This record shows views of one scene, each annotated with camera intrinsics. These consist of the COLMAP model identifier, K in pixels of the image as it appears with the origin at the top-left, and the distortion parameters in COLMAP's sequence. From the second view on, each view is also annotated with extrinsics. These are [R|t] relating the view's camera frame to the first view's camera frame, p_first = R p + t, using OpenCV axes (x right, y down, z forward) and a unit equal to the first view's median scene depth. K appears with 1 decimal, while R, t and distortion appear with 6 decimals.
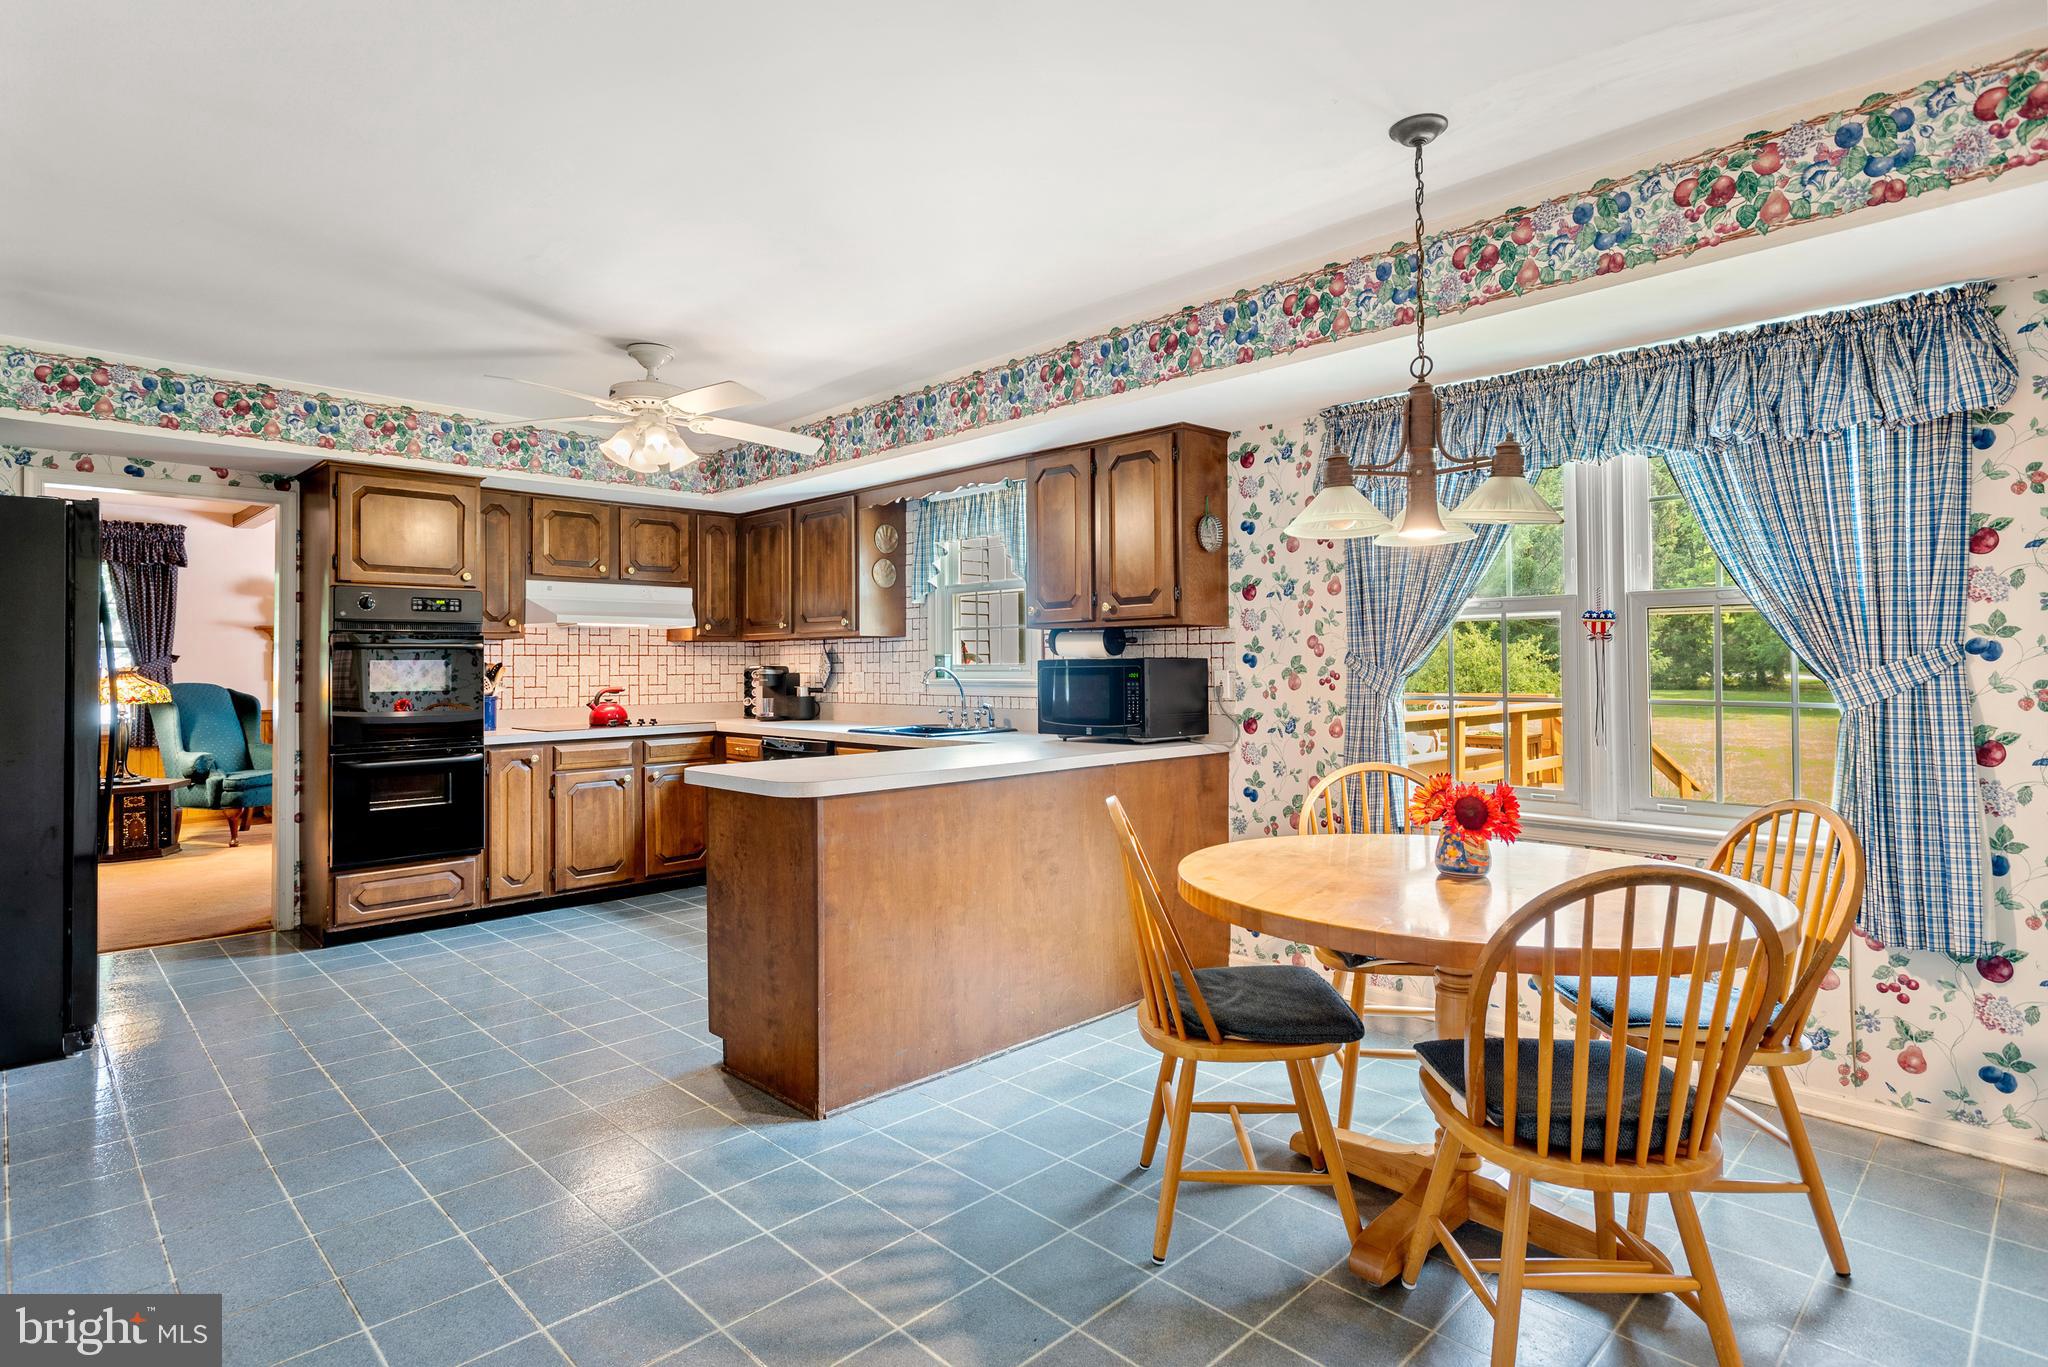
lens RADIAL K [[1044.1, 0, 1001.6], [0, 1044.1, 667.2], [0, 0, 1]] dist [0.000694, -0.001274]
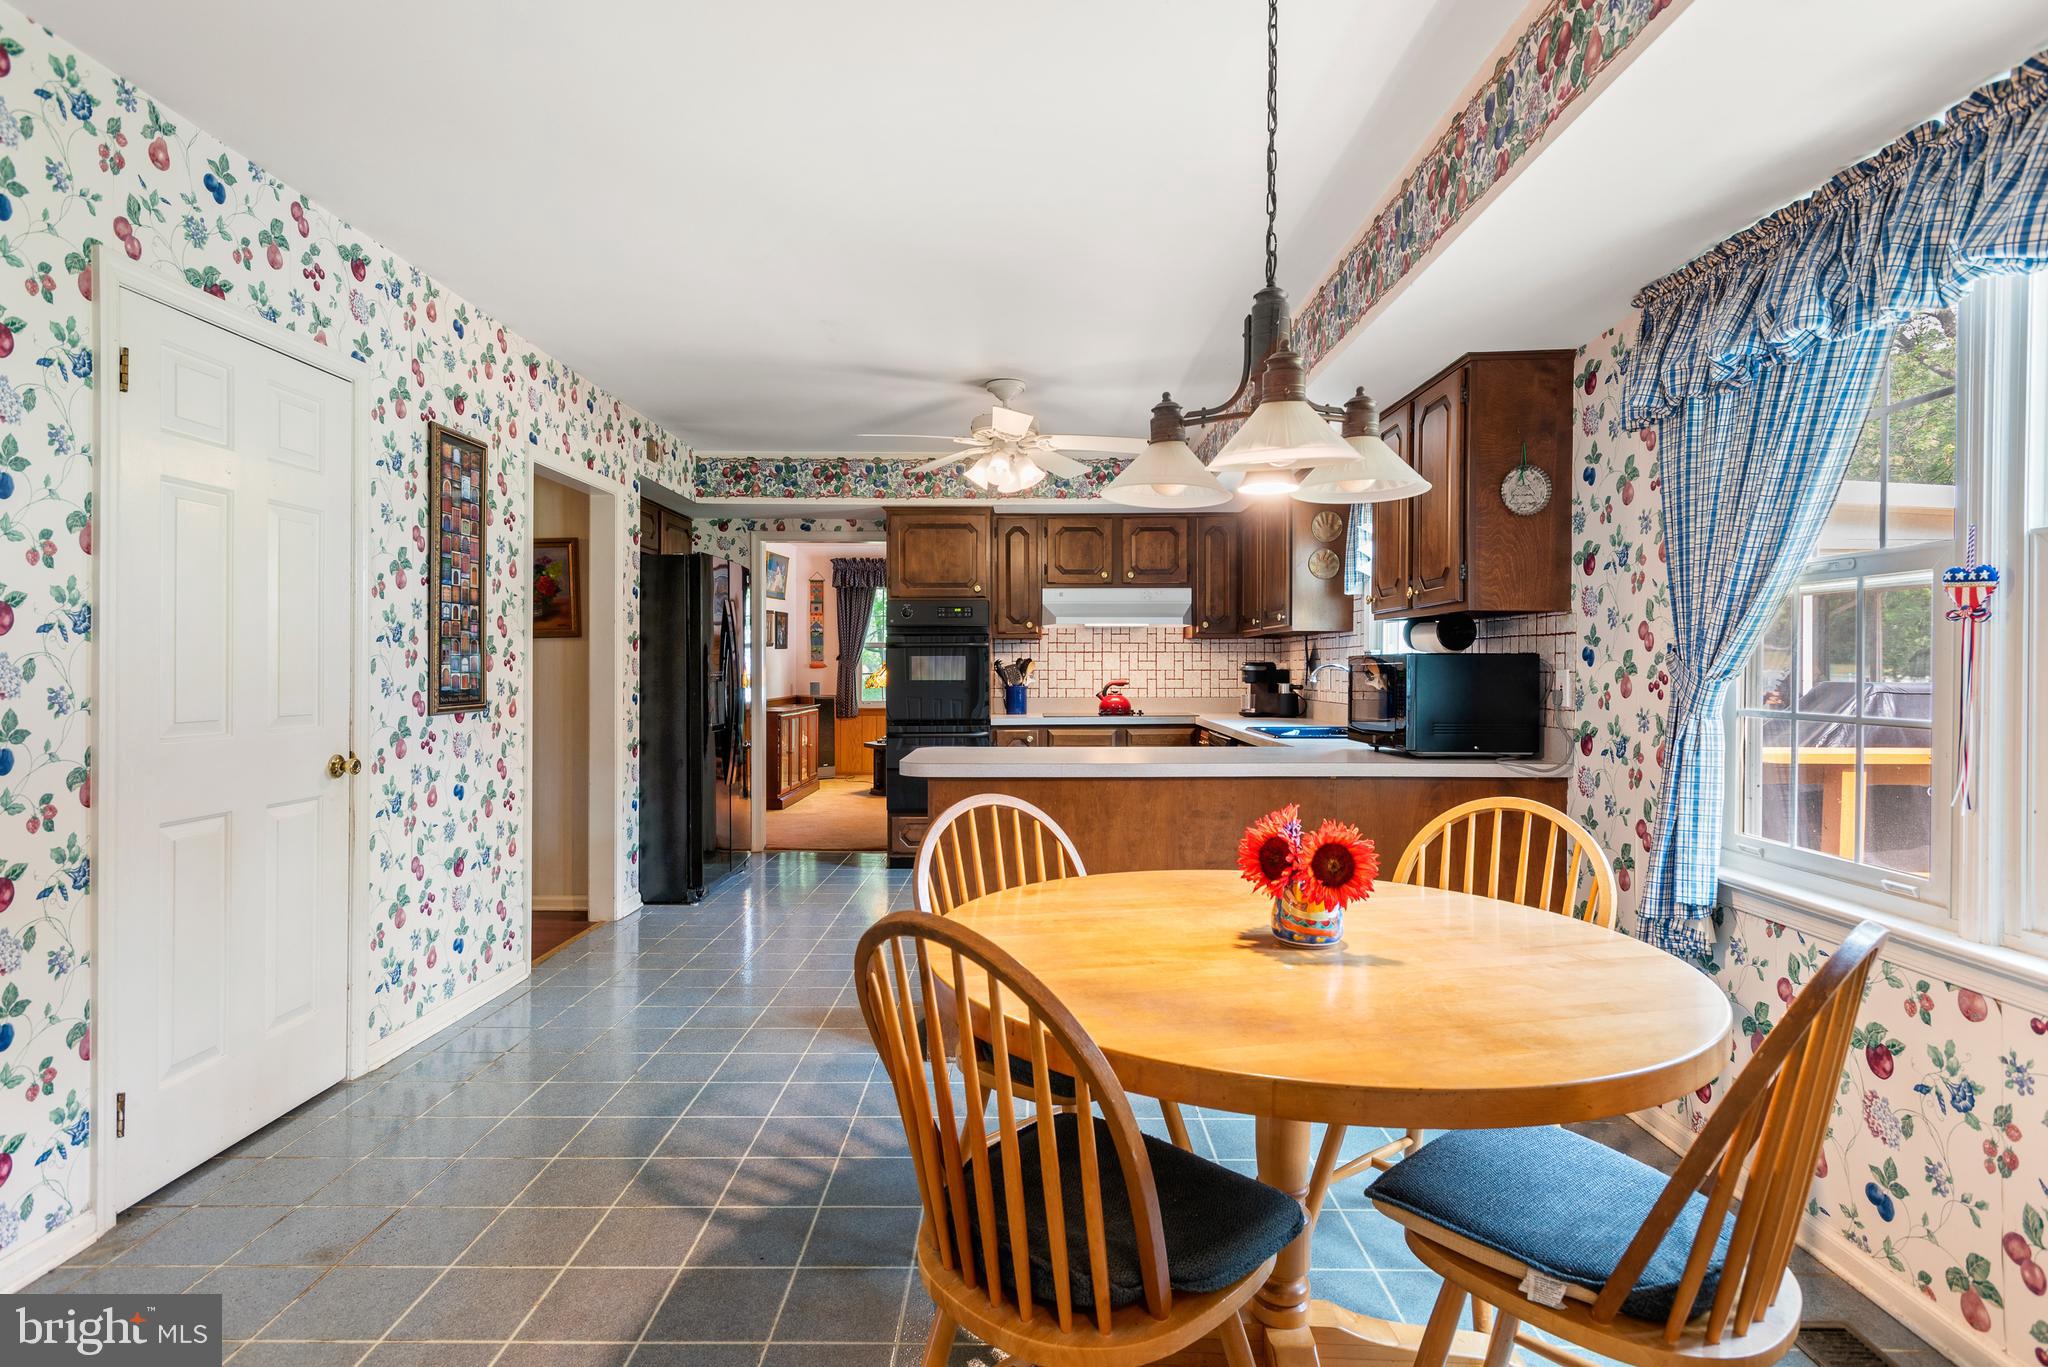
lens RADIAL K [[1044.1, 0, 1001.6], [0, 1044.1, 667.2], [0, 0, 1]] dist [0.000694, -0.001274]
pose [[0.701621, 0.008595, -0.712498, 0.425656], [-0.007155, 0.999962, 0.005017, 0.000390], [0.712514, 0.001578, 0.701656, 0.166765]]
